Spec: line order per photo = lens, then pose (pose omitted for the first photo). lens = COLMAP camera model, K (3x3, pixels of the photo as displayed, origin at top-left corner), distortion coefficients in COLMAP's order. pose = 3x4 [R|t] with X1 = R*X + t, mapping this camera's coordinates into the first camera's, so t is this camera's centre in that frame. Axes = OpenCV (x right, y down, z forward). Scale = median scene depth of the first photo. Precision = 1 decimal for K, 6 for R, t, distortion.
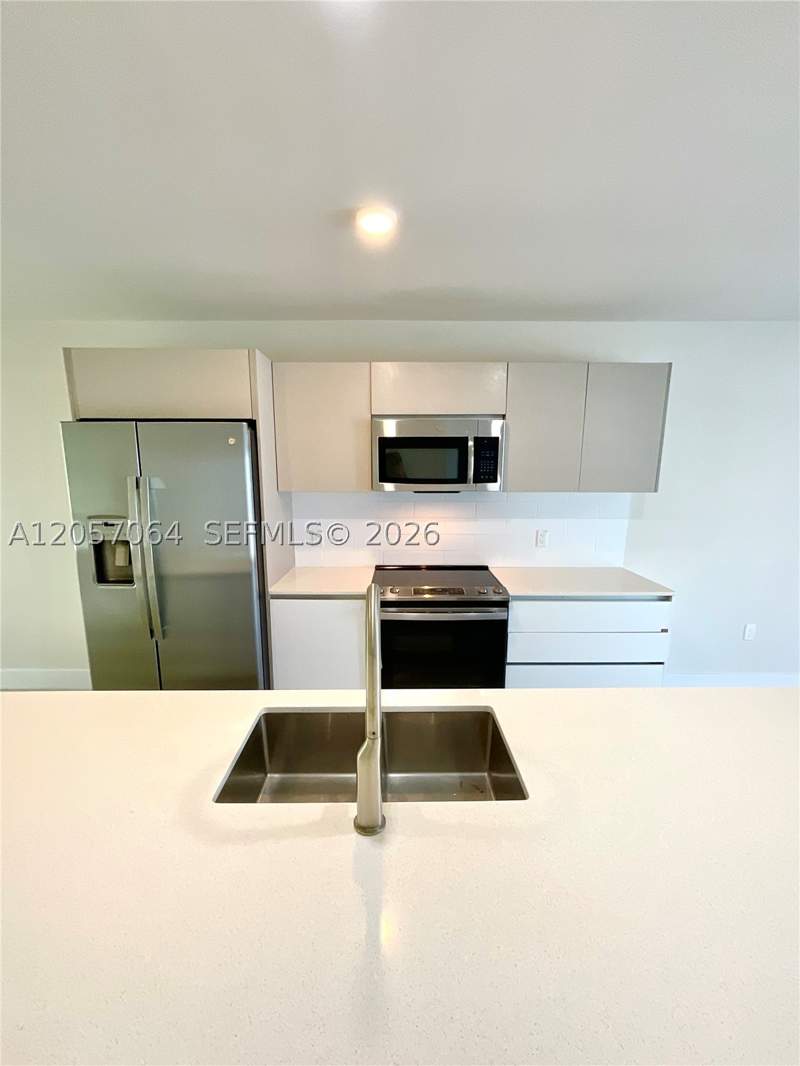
lens RADIAL K [[435.5, 0, 400.3], [0, 435.5, 548.6], [0, 0, 1]] dist [0.002184, 0.000141]
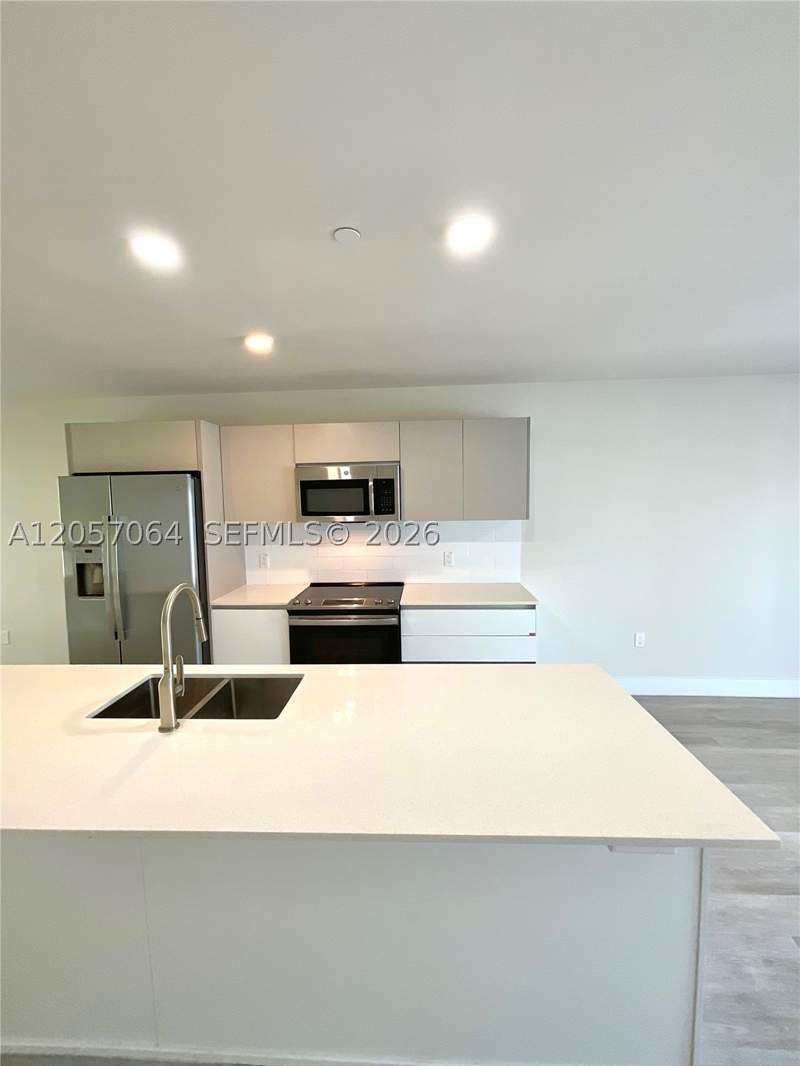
lens RADIAL K [[431.8, 0, 400.0], [0, 431.8, 533.0], [0, 0, 1]] dist [-0.000717, -0.000127]
pose [[0.998085, -0.015697, -0.059838, 0.320811], [0.009958, 0.995425, -0.095025, 0.020328], [0.061056, 0.094247, 0.993675, -0.227537]]
